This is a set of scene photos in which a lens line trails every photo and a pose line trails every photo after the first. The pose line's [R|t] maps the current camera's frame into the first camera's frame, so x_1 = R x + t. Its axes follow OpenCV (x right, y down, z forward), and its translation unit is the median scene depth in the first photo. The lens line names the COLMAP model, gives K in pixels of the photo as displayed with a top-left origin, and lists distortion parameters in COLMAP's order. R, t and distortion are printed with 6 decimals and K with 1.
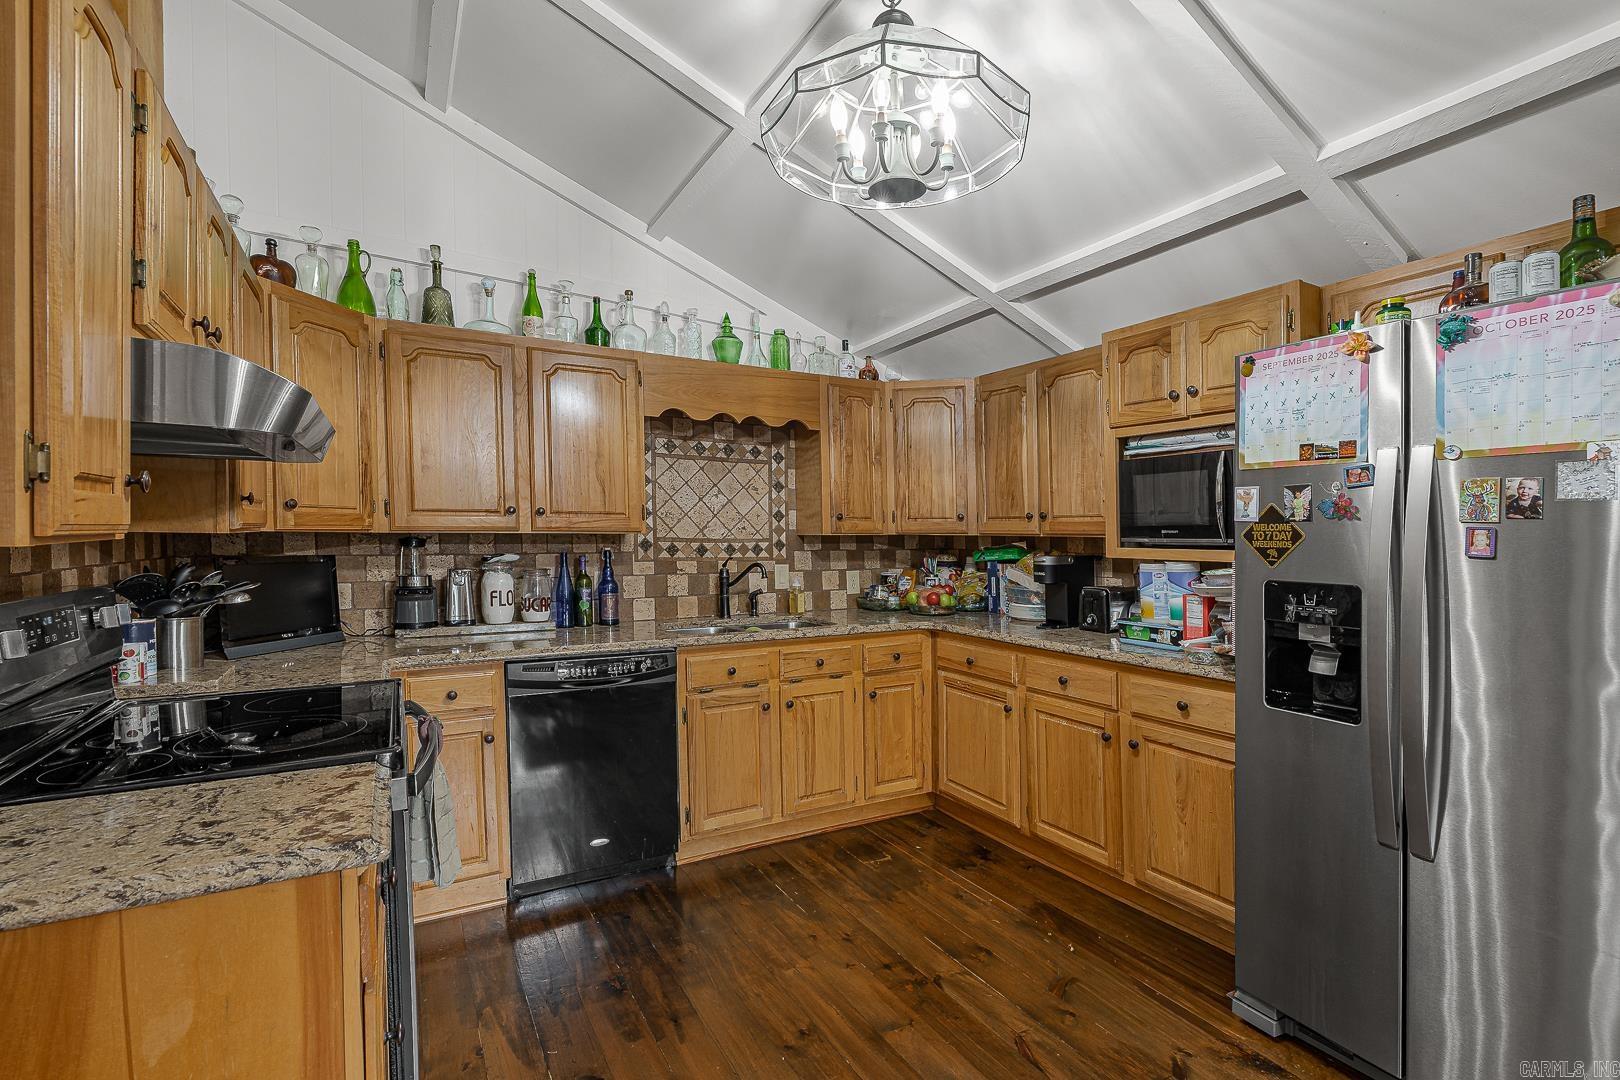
lens RADIAL K [[750.2, 0, 807.6], [0, 750.2, 551.9], [0, 0, 1]] dist [-0.003811, 0.001628]
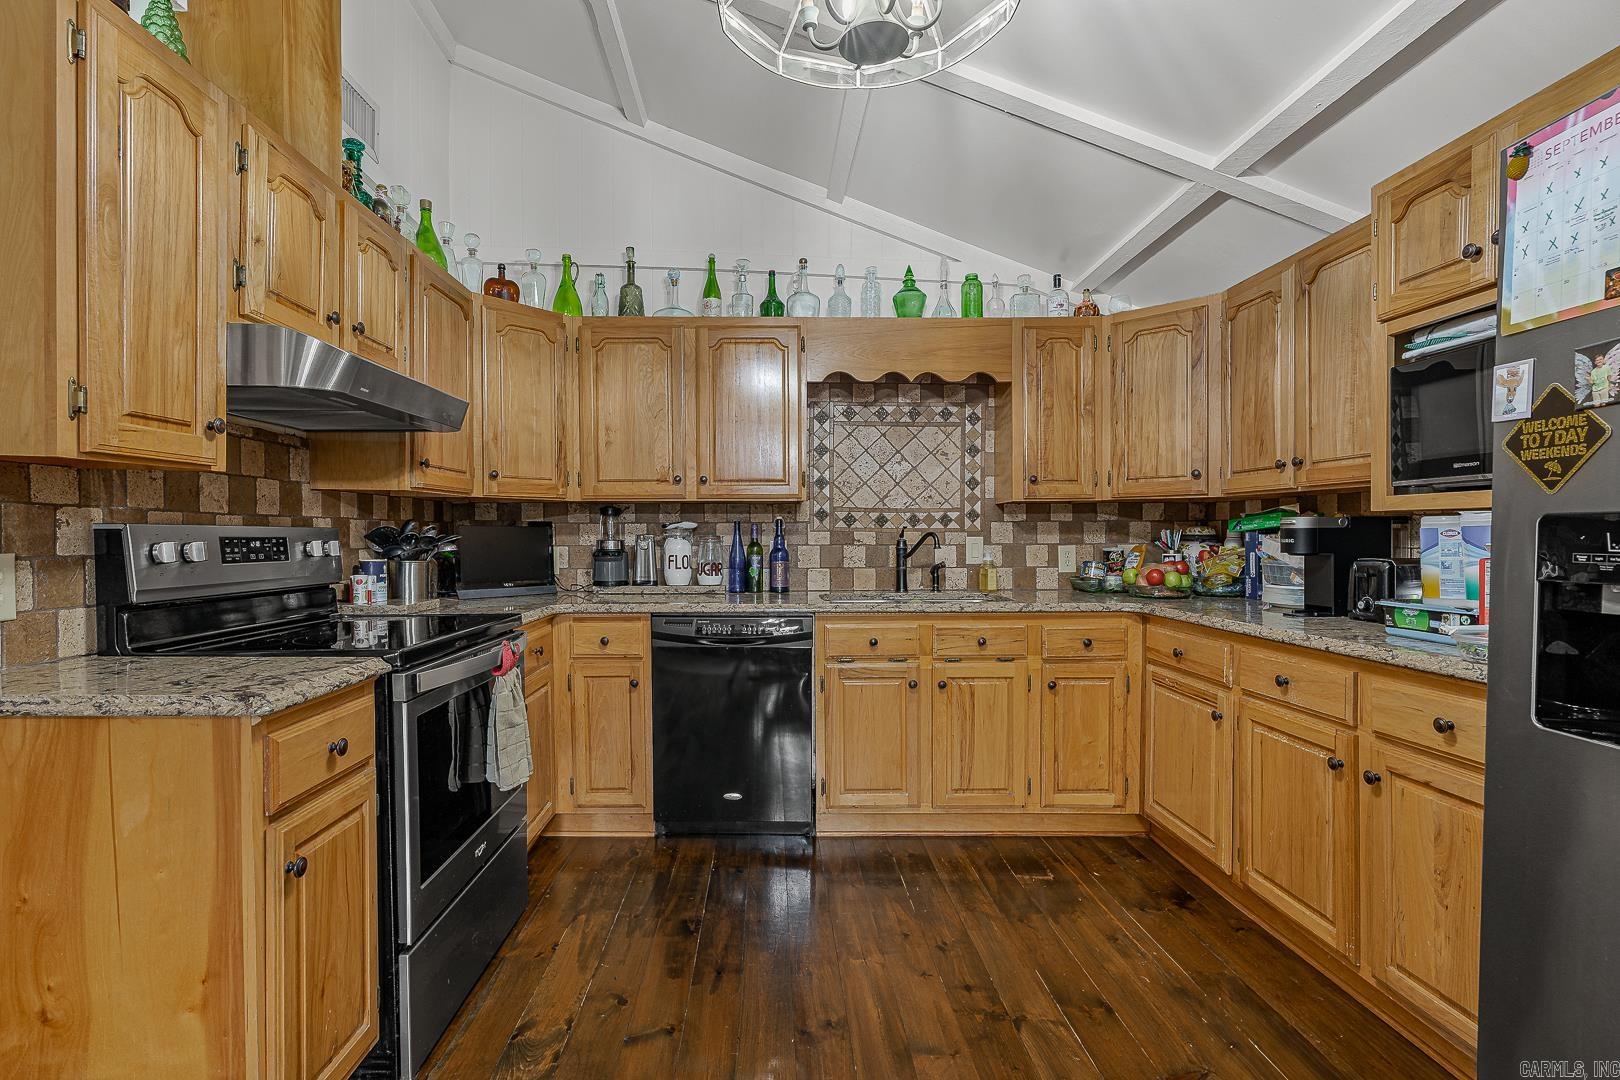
lens RADIAL K [[750.2, 0, 773.5], [0, 750.2, 564.3], [0, 0, 1]] dist [-0.003811, 0.001628]
pose [[0.869891, 0.013528, -0.493059, 0.260154], [-0.007859, 0.999877, 0.013567, 0.051356], [0.493182, -0.007927, 0.869890, 0.126372]]
